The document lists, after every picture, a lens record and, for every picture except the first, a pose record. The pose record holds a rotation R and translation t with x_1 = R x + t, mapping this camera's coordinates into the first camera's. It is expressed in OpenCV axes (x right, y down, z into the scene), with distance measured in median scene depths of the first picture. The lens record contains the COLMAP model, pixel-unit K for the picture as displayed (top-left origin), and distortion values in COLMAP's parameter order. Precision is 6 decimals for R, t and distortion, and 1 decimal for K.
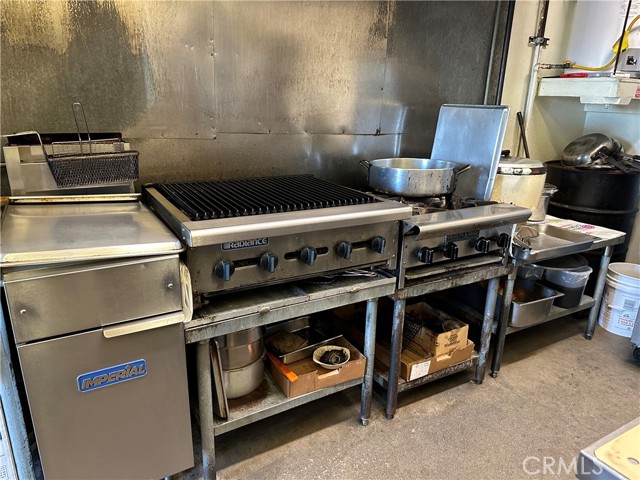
lens RADIAL K [[453.0, 0, 332.4], [0, 453.0, 241.6], [0, 0, 1]] dist [0.094904, -0.111590]
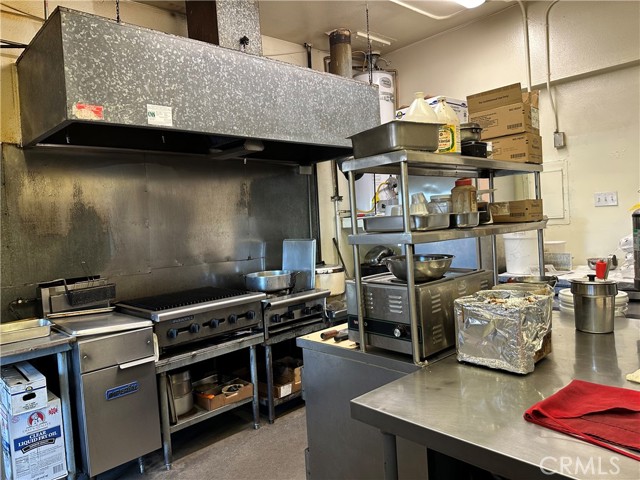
lens RADIAL K [[451.2, 0, 317.9], [0, 451.2, 241.9], [0, 0, 1]] dist [0.095506, -0.149302]
pose [[0.971619, -0.096092, 0.216153, -0.008452], [0.148505, 0.959049, -0.241186, 0.180658], [-0.184125, 0.266441, 0.946101, -0.808137]]
